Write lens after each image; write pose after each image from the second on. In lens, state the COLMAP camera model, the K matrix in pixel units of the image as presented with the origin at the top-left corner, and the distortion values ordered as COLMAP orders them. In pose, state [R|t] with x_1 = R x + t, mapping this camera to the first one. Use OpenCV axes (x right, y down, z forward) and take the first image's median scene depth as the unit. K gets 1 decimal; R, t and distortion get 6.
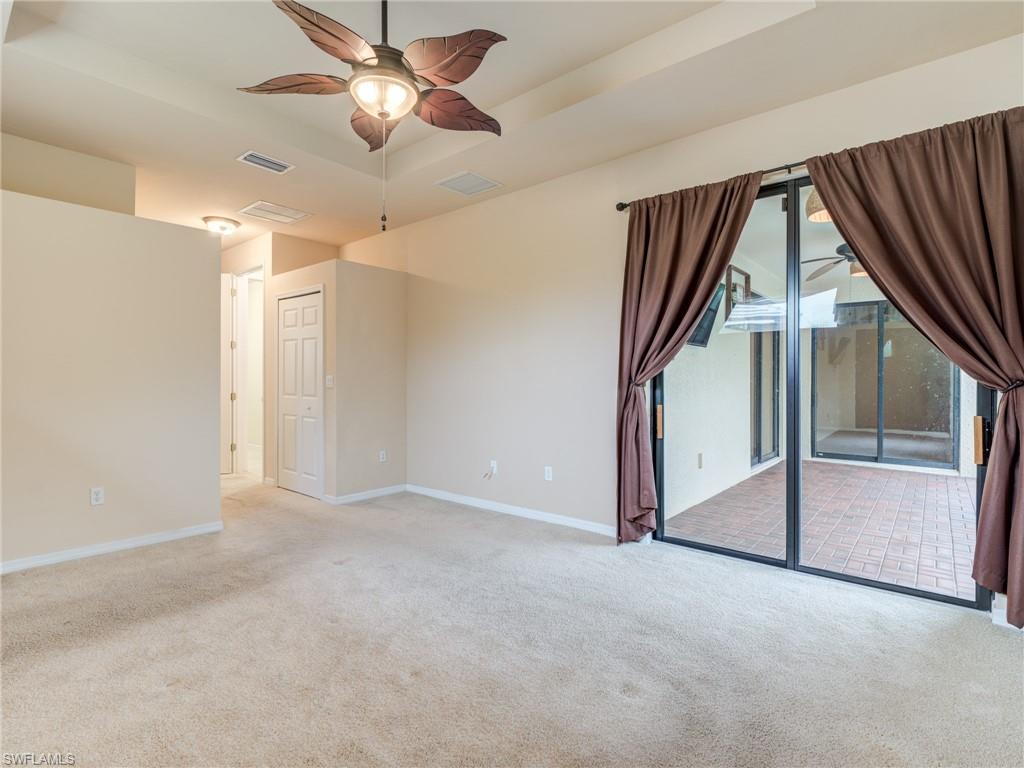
lens RADIAL K [[508.2, 0, 512.9], [0, 508.2, 378.9], [0, 0, 1]] dist [0.005031, -0.017479]
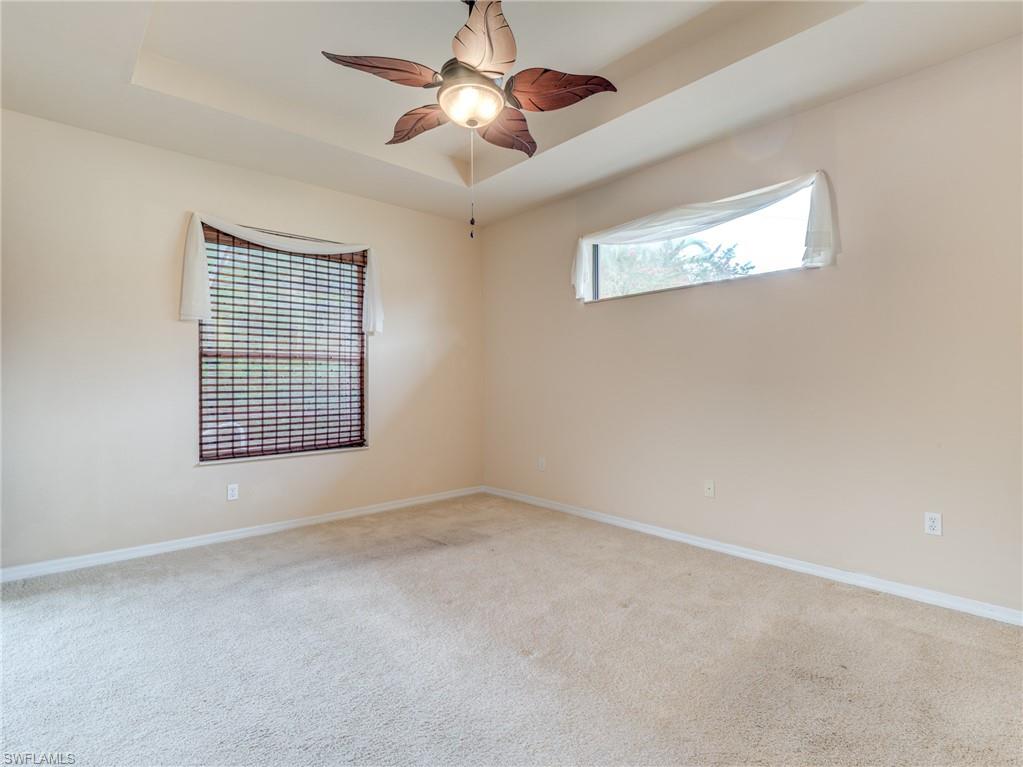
lens RADIAL K [[507.7, 0, 512.4], [0, 507.7, 378.4], [0, 0, 1]] dist [0.005031, -0.017479]
pose [[-0.992640, -0.000969, 0.121099, -0.314124], [-0.001797, 0.999976, -0.006725, -0.000500], [-0.121089, -0.006893, -0.992618, 1.397977]]
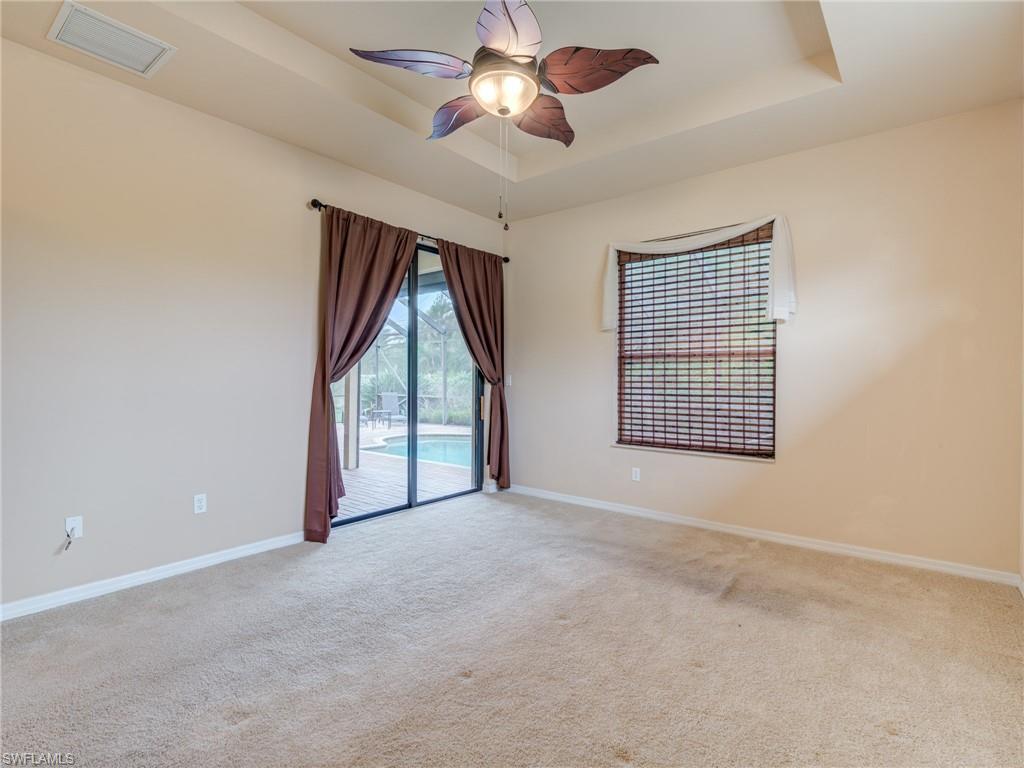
lens RADIAL K [[508.2, 0, 512.9], [0, 508.2, 378.9], [0, 0, 1]] dist [0.005031, -0.017479]
pose [[-0.022672, -0.007050, 0.999718, -0.865224], [-0.006099, 0.999958, 0.006913, -0.007781], [-0.999724, -0.005941, -0.022714, 0.697107]]
